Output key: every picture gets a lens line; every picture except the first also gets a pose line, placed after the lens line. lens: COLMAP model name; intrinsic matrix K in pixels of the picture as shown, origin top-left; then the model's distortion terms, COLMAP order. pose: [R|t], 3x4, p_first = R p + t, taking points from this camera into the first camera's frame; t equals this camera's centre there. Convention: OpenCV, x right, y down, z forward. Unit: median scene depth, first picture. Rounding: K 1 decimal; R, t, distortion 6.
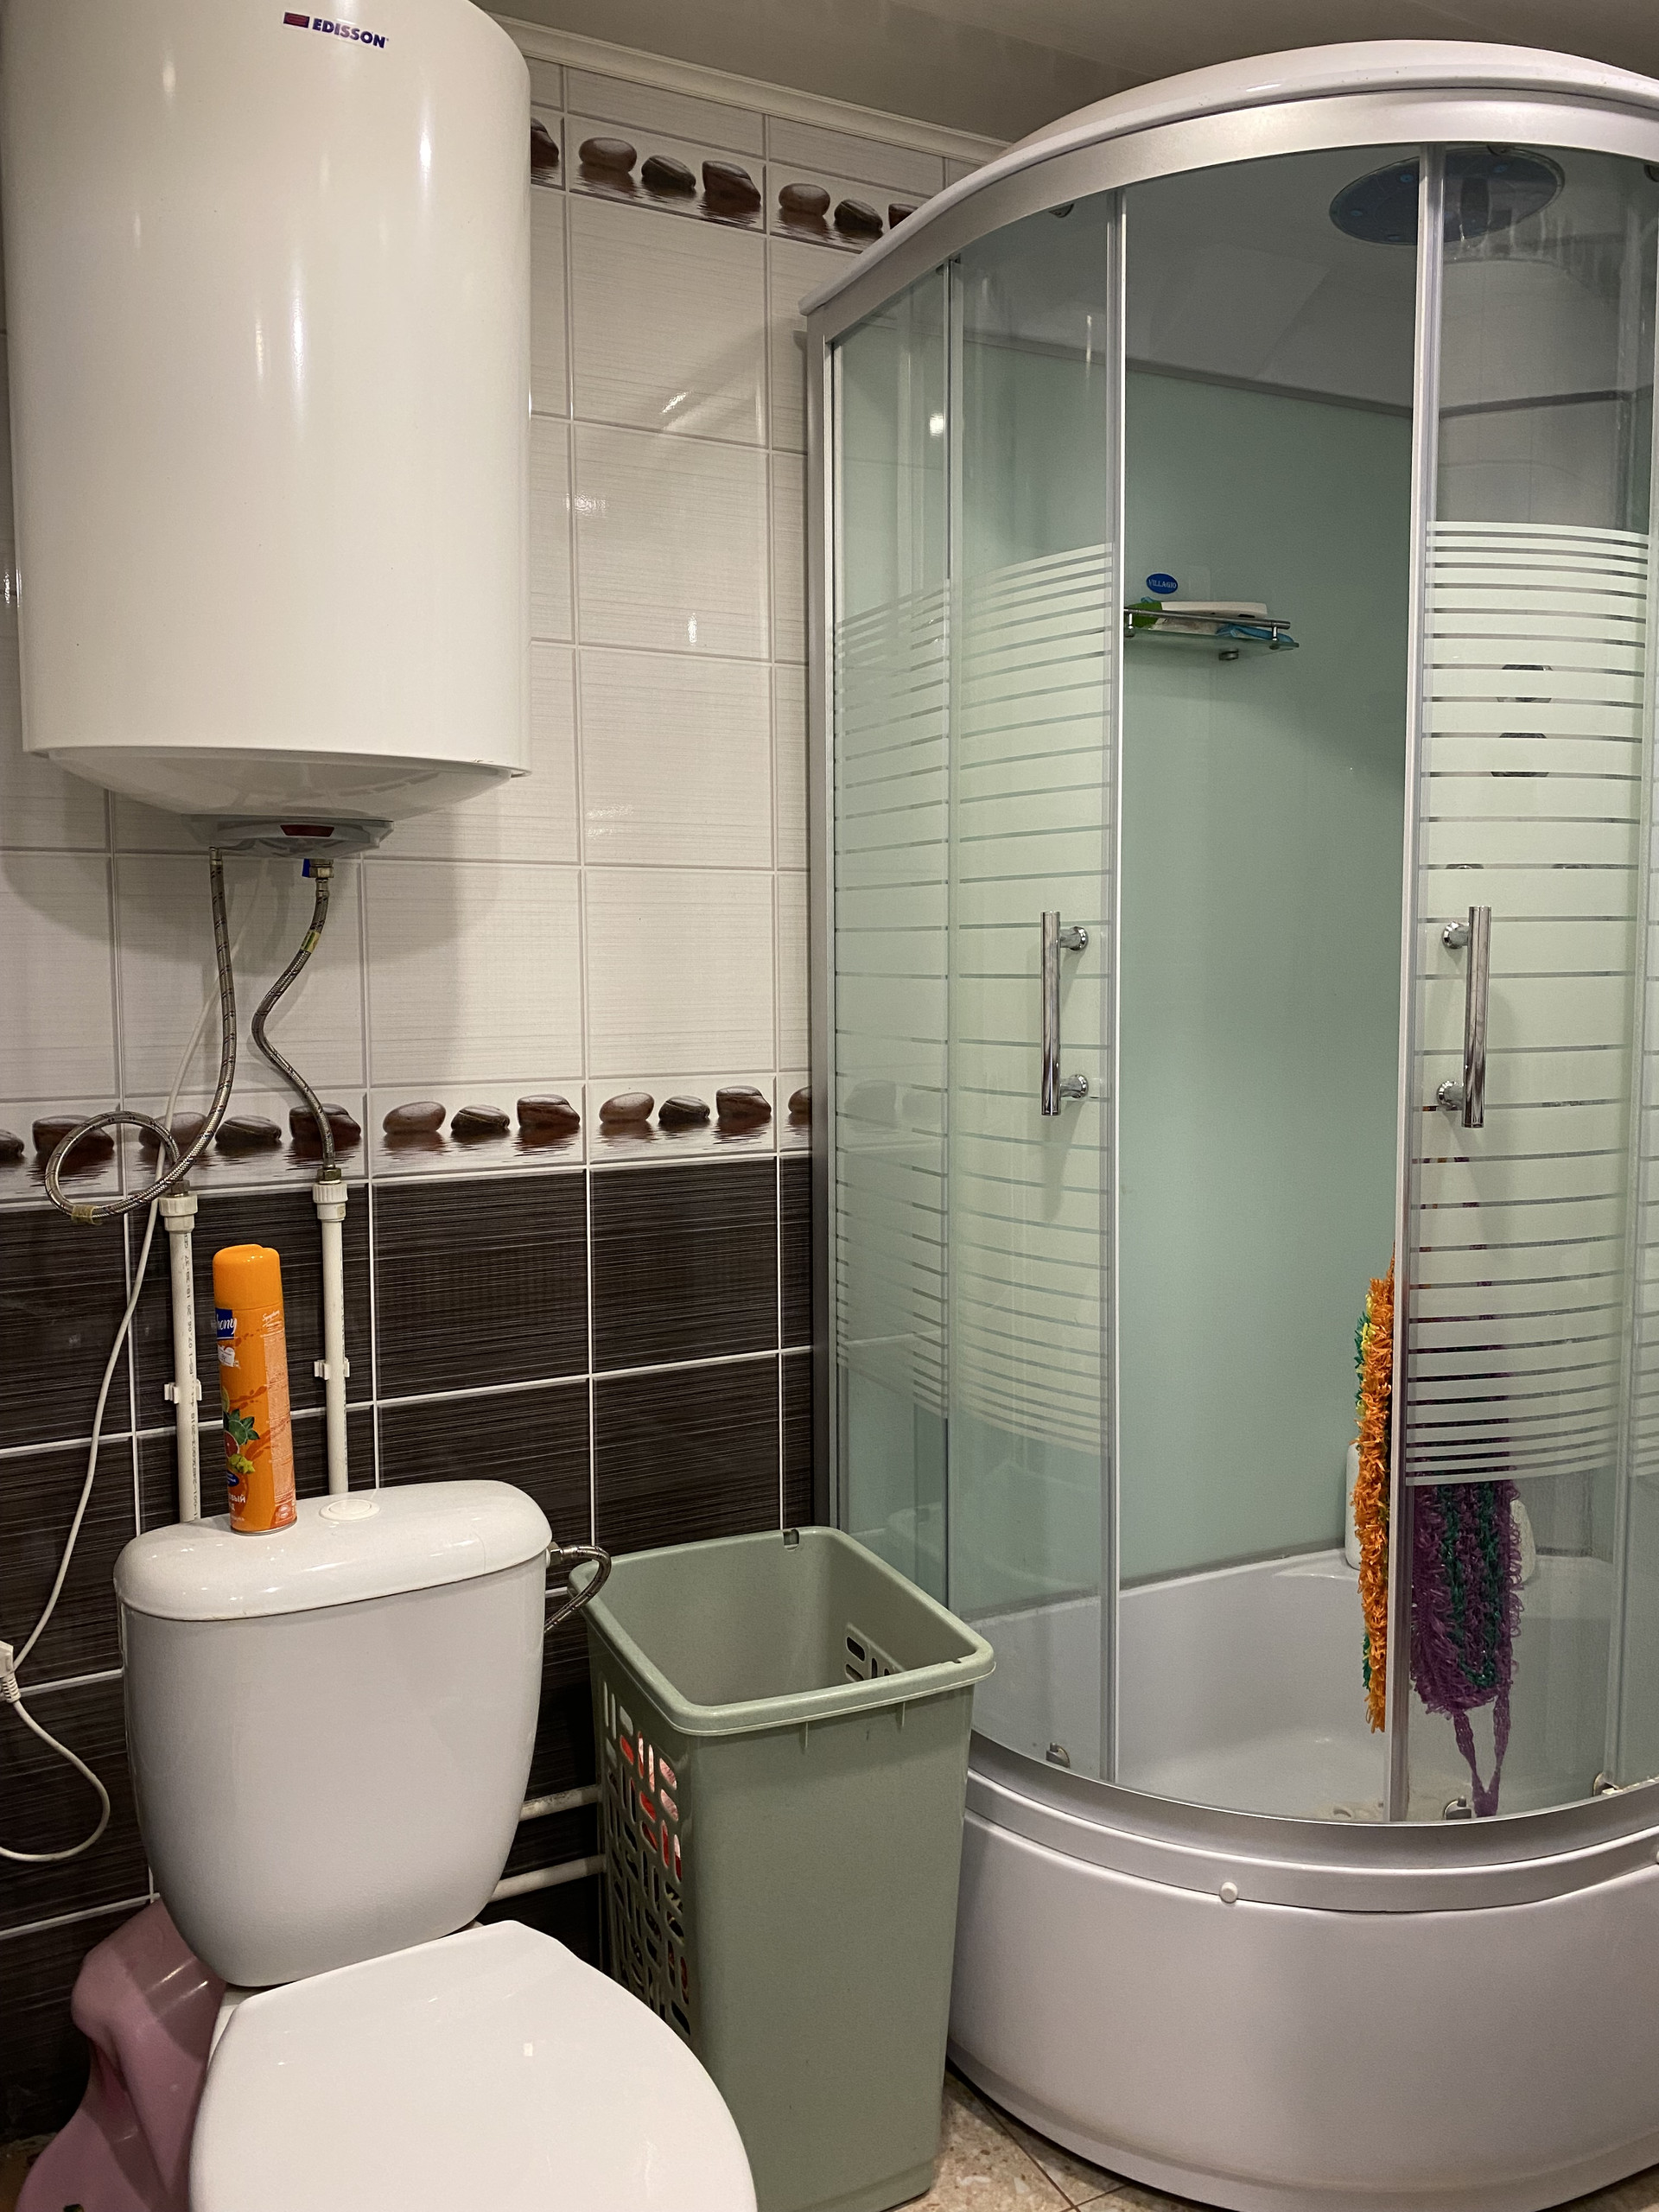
lens RADIAL K [[1677.5, 0, 827.9], [0, 1677.5, 1106.1], [0, 0, 1]] dist [0.014368, -0.018004]
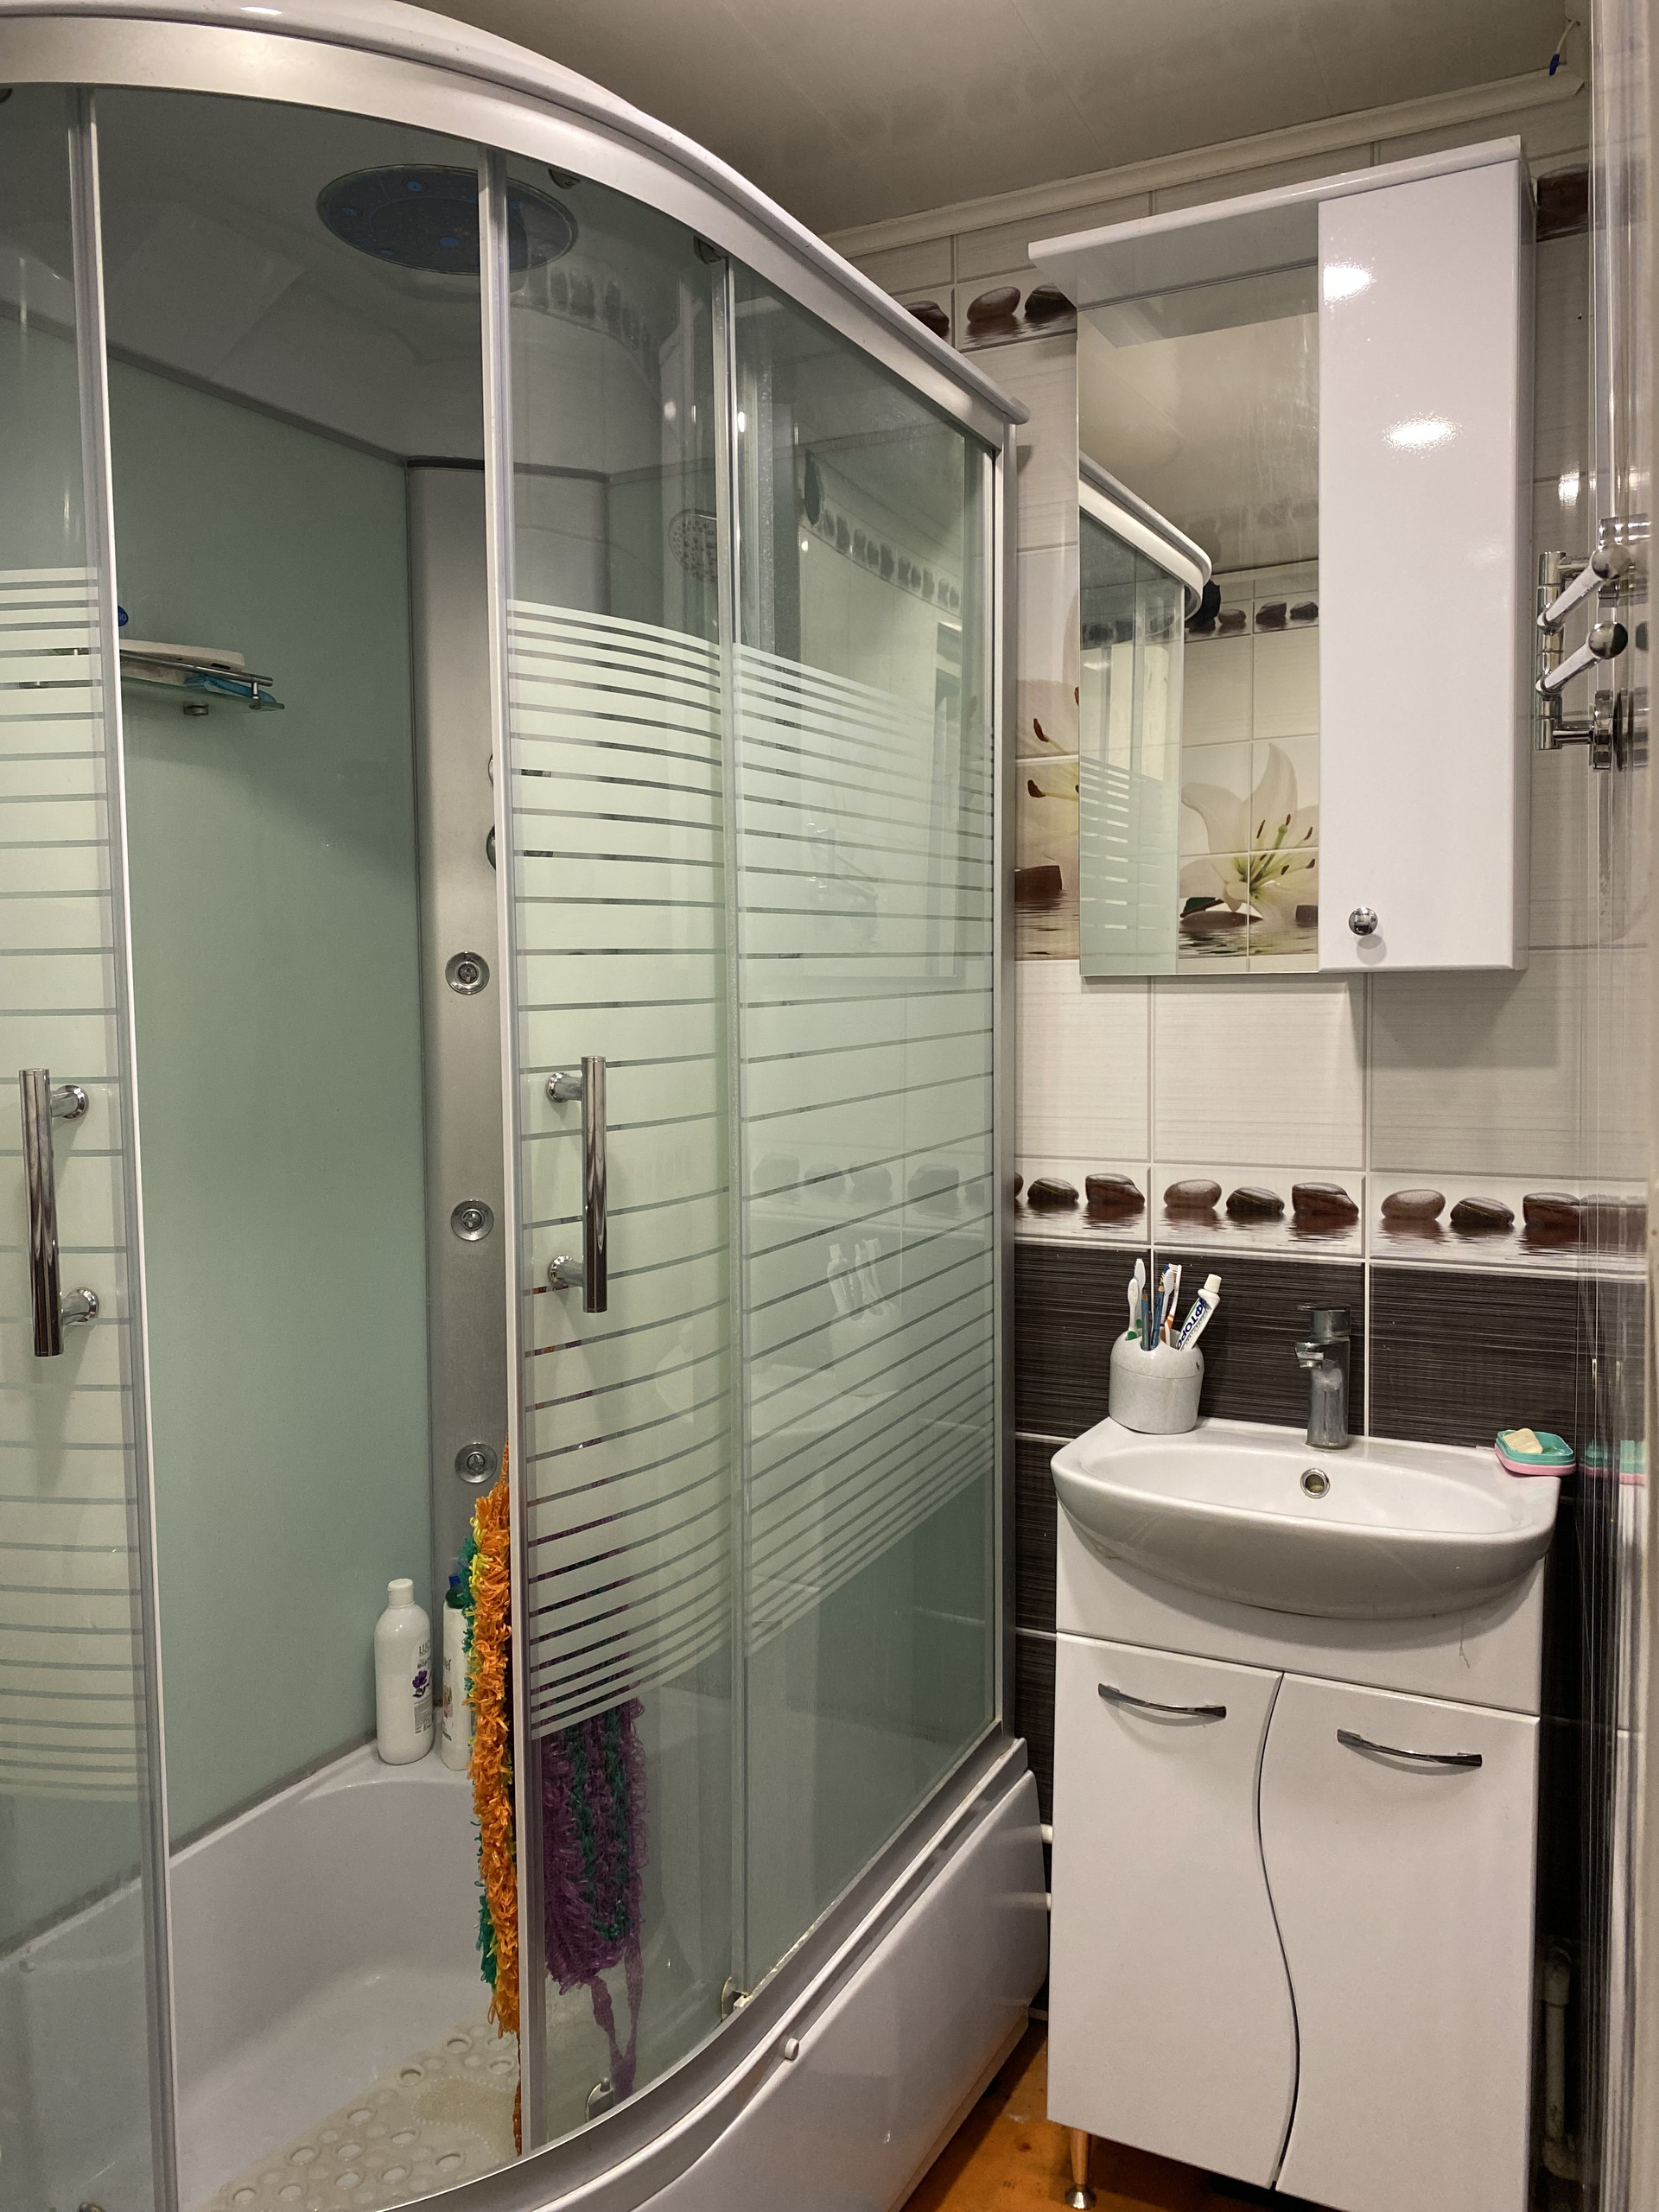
lens RADIAL K [[1677.5, 0, 828.1], [0, 1677.5, 1084.7], [0, 0, 1]] dist [0.014368, -0.018004]
pose [[0.791024, -0.042300, 0.610321, -0.035904], [0.059476, 0.998198, -0.007902, -0.083617], [-0.608887, 0.042550, 0.792115, 0.233232]]
